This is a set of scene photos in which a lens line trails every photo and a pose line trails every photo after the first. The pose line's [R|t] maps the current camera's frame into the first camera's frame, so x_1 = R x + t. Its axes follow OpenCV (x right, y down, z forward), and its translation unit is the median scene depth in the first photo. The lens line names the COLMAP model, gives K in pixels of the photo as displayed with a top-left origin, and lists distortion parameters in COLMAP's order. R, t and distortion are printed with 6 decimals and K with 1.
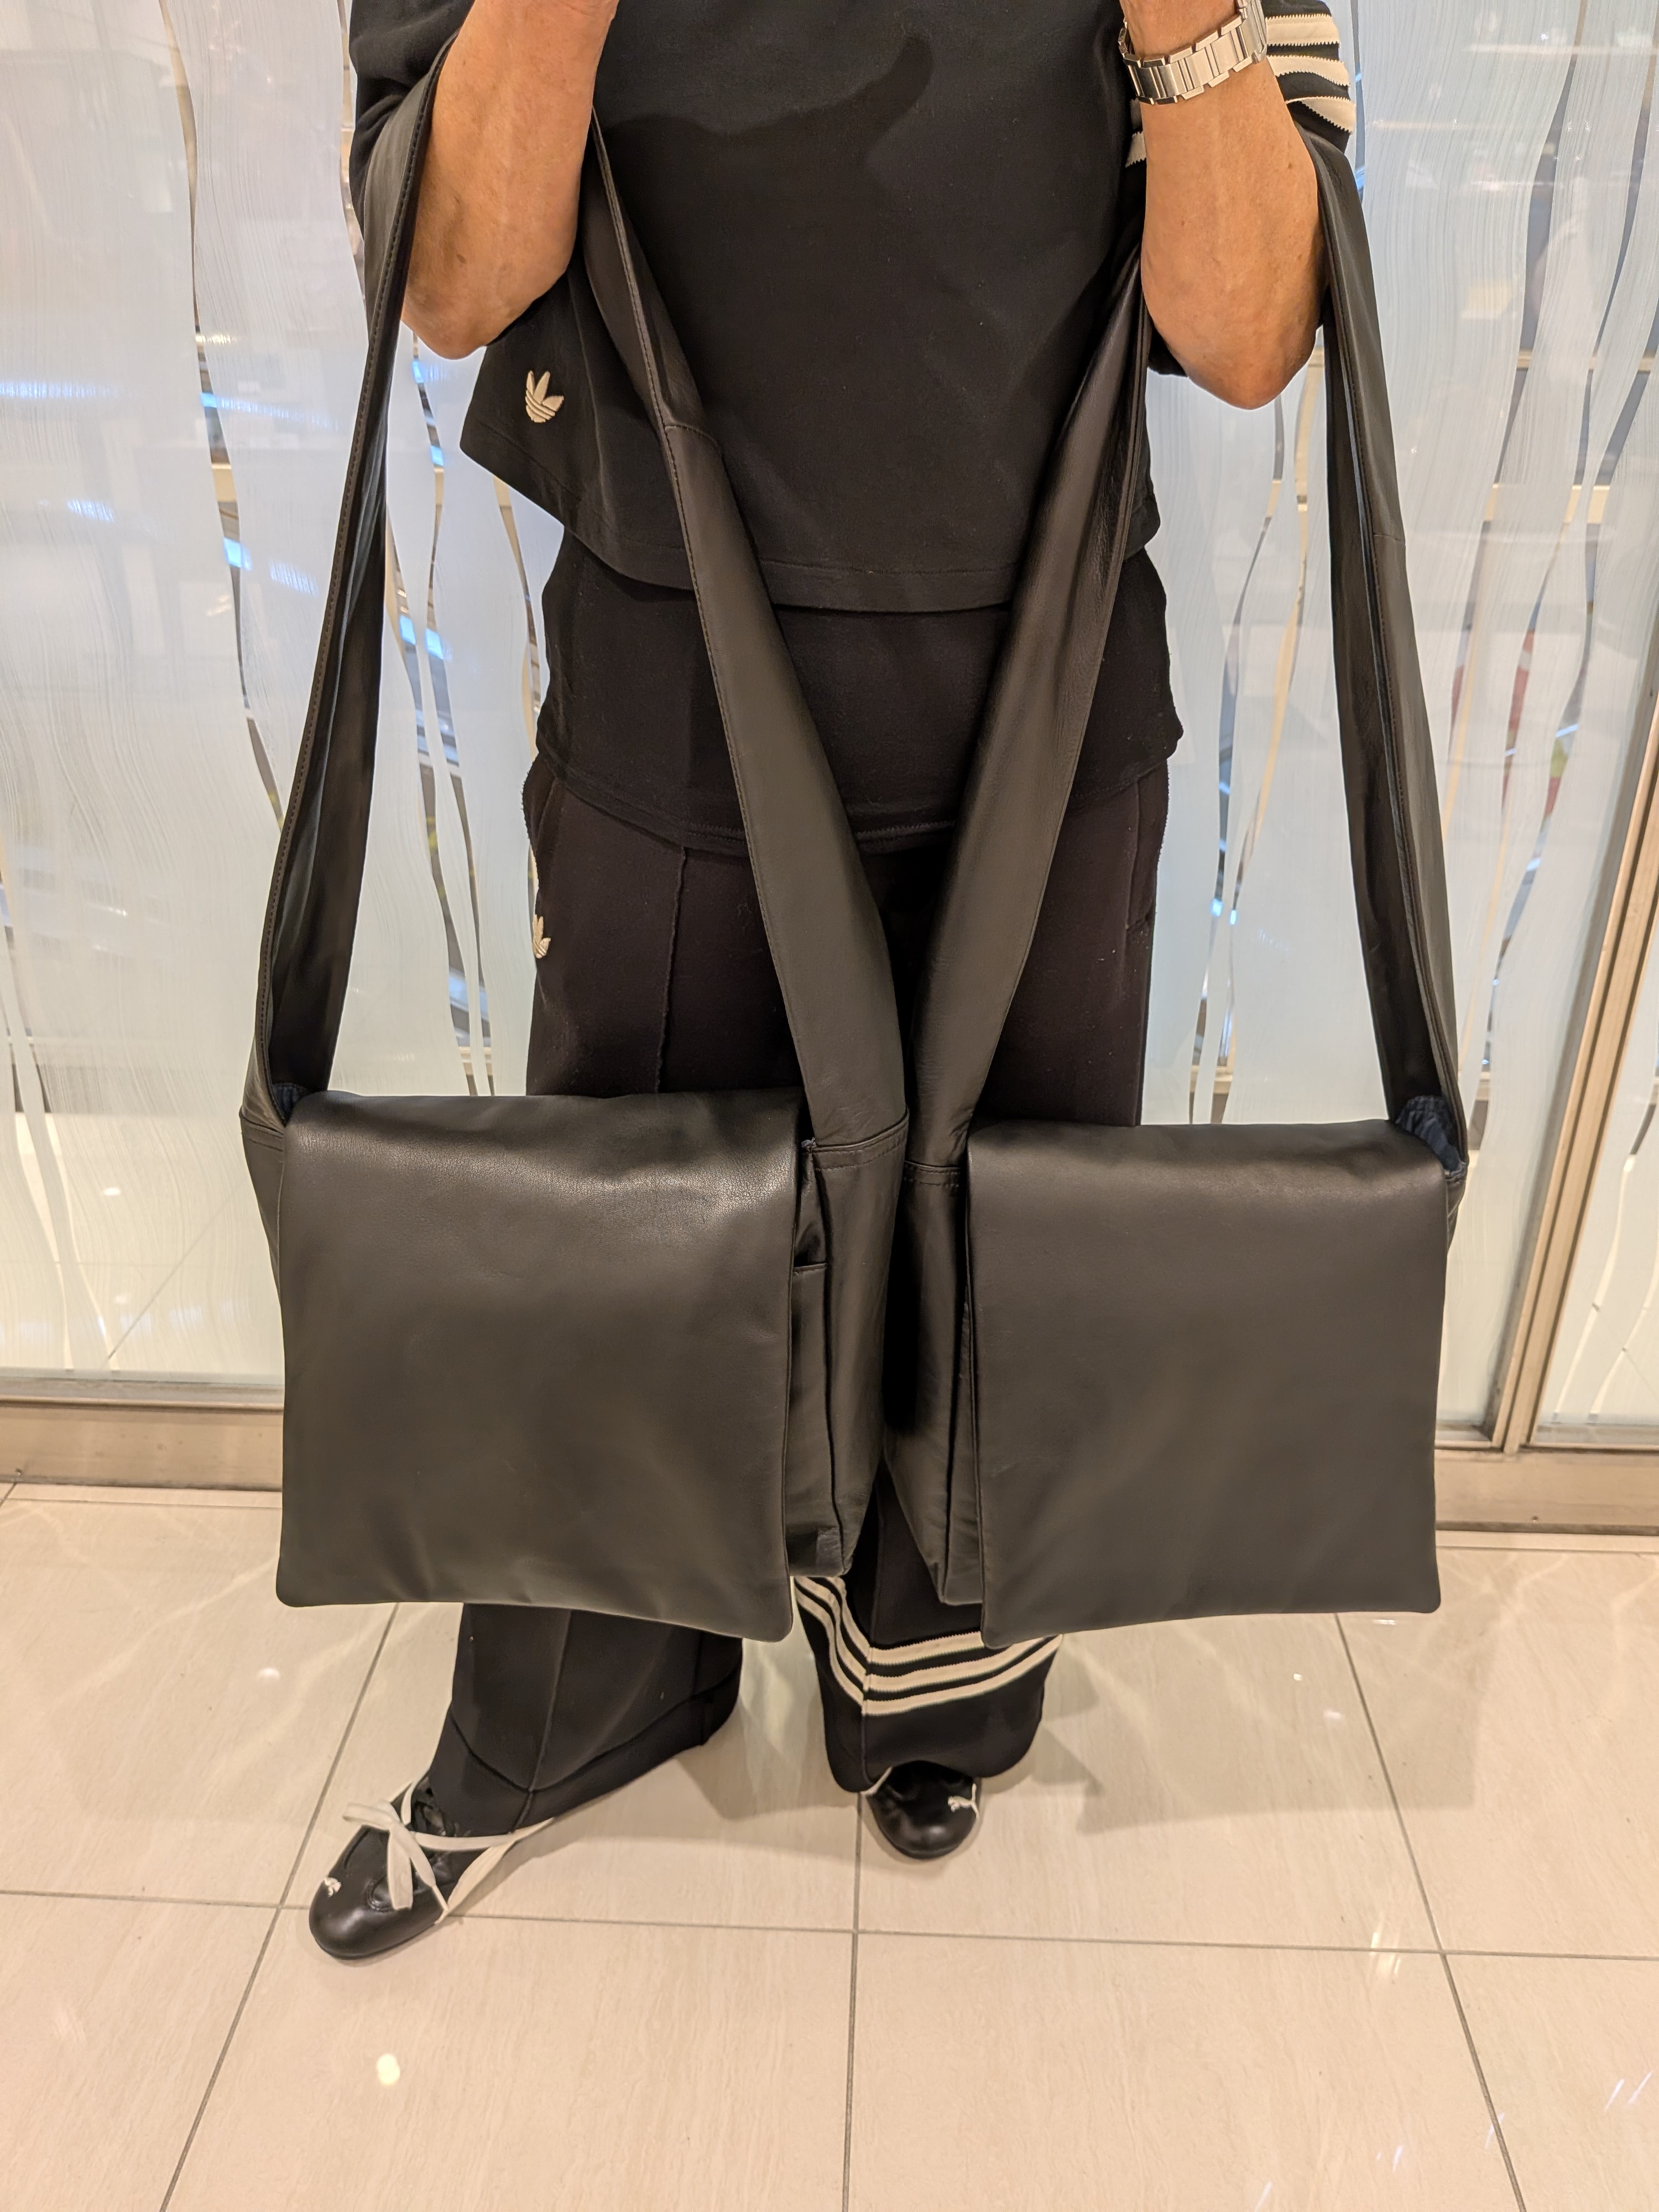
lens RADIAL K [[1544.8, 0, 821.0], [0, 1544.8, 1149.7], [0, 0, 1]] dist [-0.018602, 0.002884]
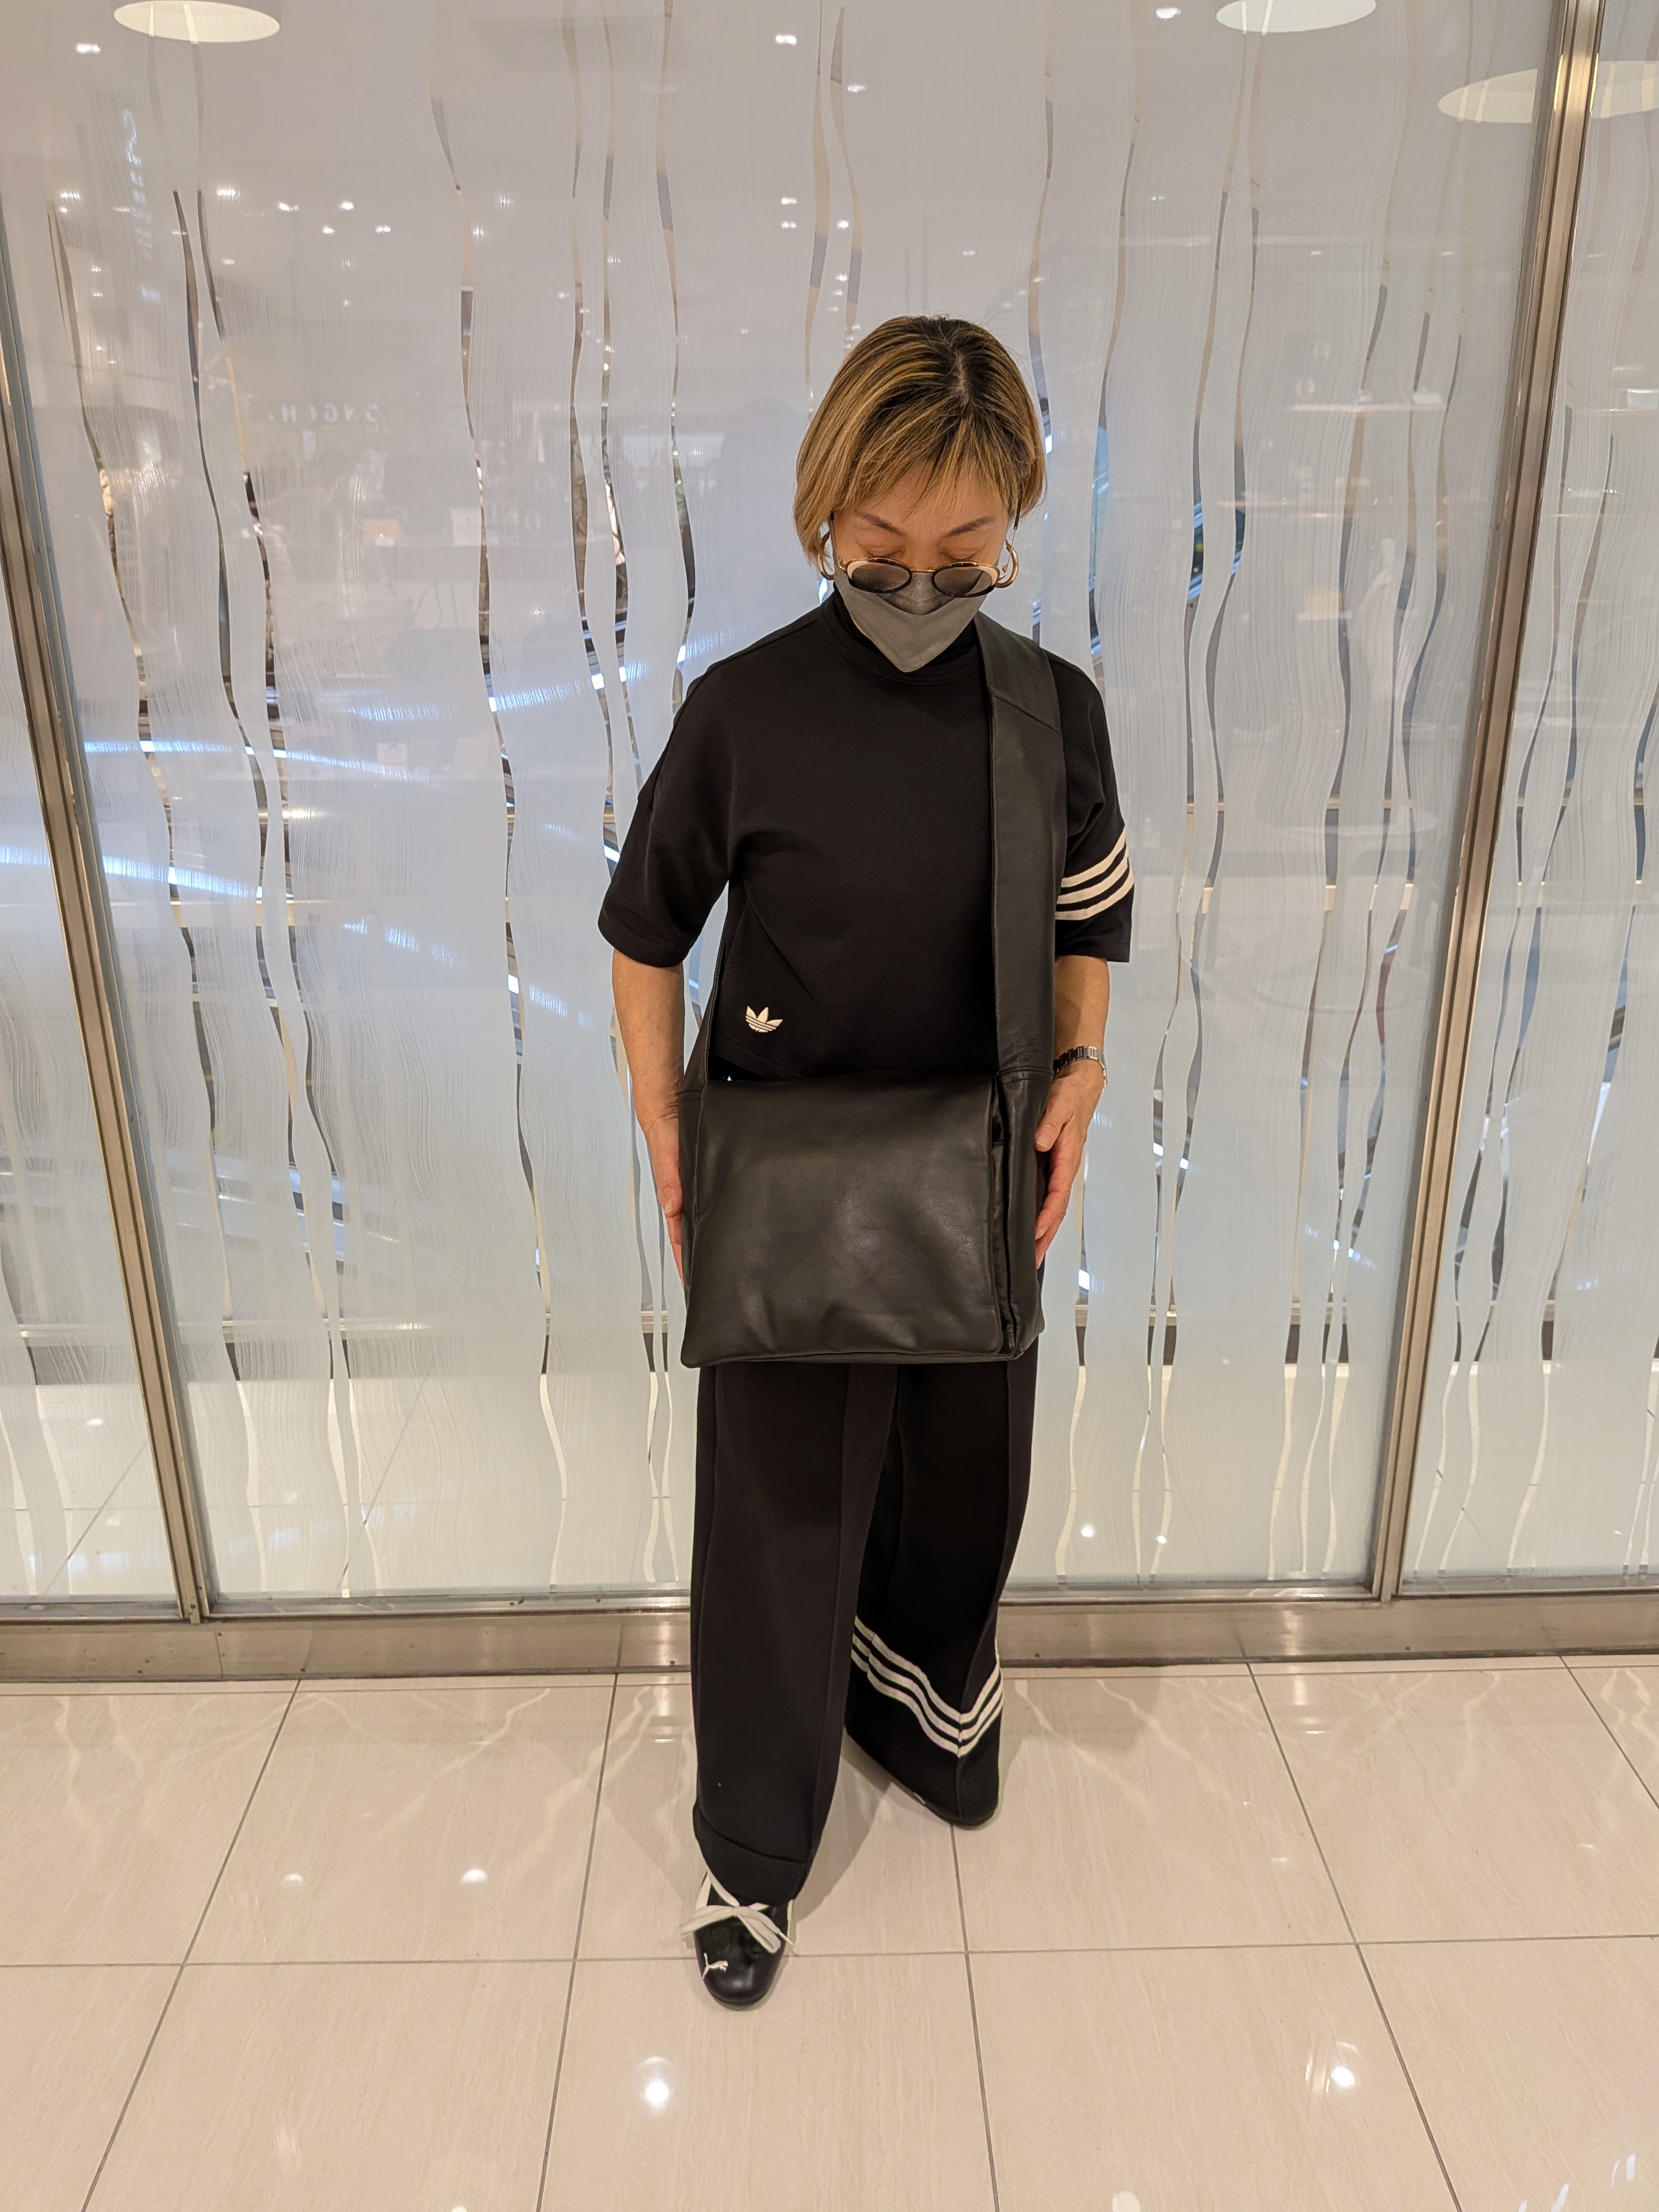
lens RADIAL K [[1544.8, 0, 821.0], [0, 1544.8, 1149.7], [0, 0, 1]] dist [-0.018602, 0.002884]
pose [[0.997780, -0.032551, 0.058107, -0.144385], [0.039118, 0.992510, -0.115729, -0.074698], [-0.053904, 0.117745, 0.991580, -0.444725]]
